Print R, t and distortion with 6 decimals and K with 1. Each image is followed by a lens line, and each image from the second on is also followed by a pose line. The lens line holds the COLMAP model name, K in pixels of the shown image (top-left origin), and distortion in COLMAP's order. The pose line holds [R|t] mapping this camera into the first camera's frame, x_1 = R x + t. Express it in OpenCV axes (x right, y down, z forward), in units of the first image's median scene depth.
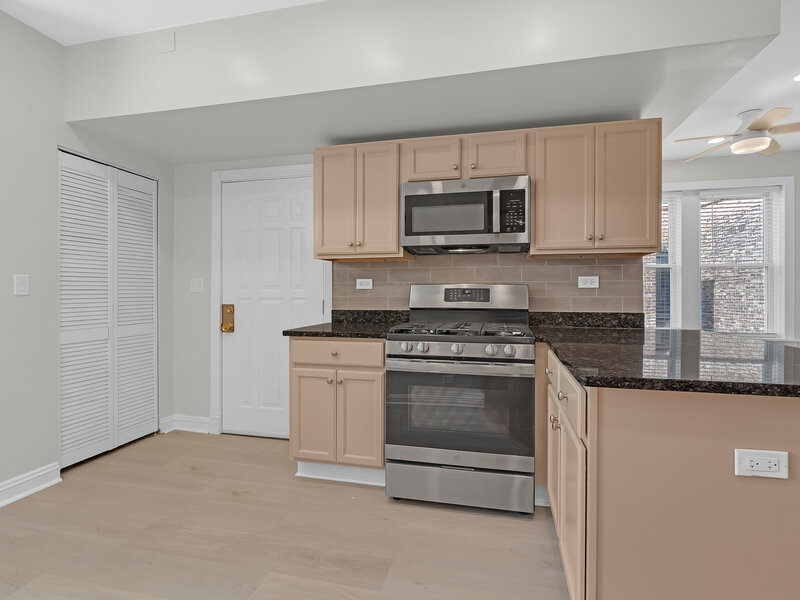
lens RADIAL K [[398.3, 0, 389.6], [0, 398.3, 300.2], [0, 0, 1]] dist [-0.004242, -0.000775]
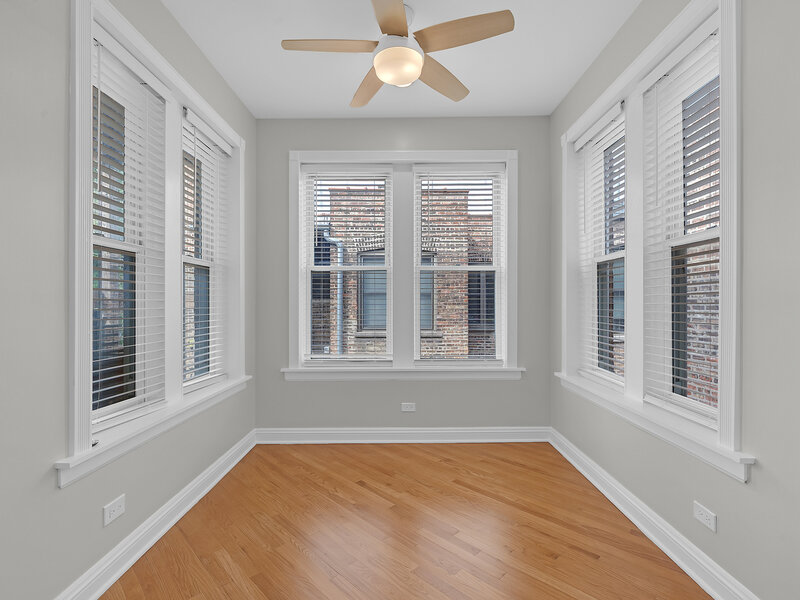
lens RADIAL K [[396.4, 0, 403.4], [0, 396.4, 304.7], [0, 0, 1]] dist [0.001000, 0.000229]
pose [[0.970370, 0.000014, 0.241624, 0.966788], [0.003850, 0.999872, -0.015516, -0.015450], [-0.241594, 0.015986, 0.970246, 0.504363]]
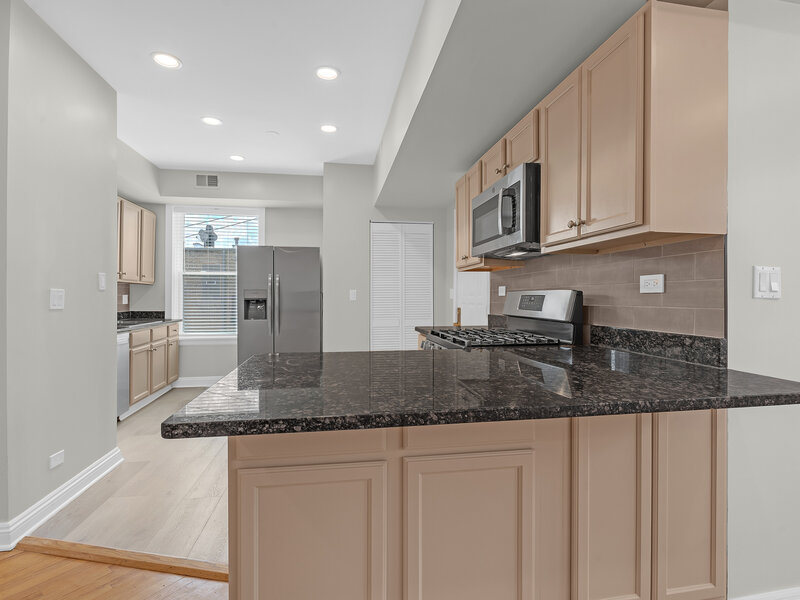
lens RADIAL K [[398.3, 0, 389.6], [0, 398.3, 300.2], [0, 0, 1]] dist [-0.004242, -0.000775]
pose [[0.384993, 0.003819, -0.922912, 0.902671], [-0.014318, 0.999896, -0.001835, -0.011626], [0.922808, 0.013921, 0.385008, 0.357392]]
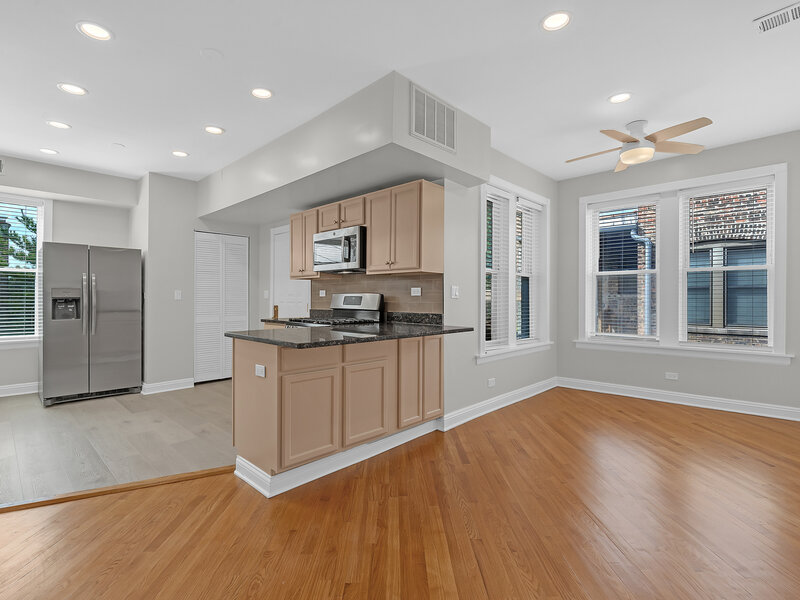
lens RADIAL K [[398.3, 0, 389.6], [0, 398.3, 300.2], [0, 0, 1]] dist [-0.004242, -0.000775]
pose [[0.852319, 0.003164, -0.523013, 1.134305], [-0.010535, 0.999883, -0.011119, 0.001871], [0.522917, 0.014986, 0.852252, -0.258769]]
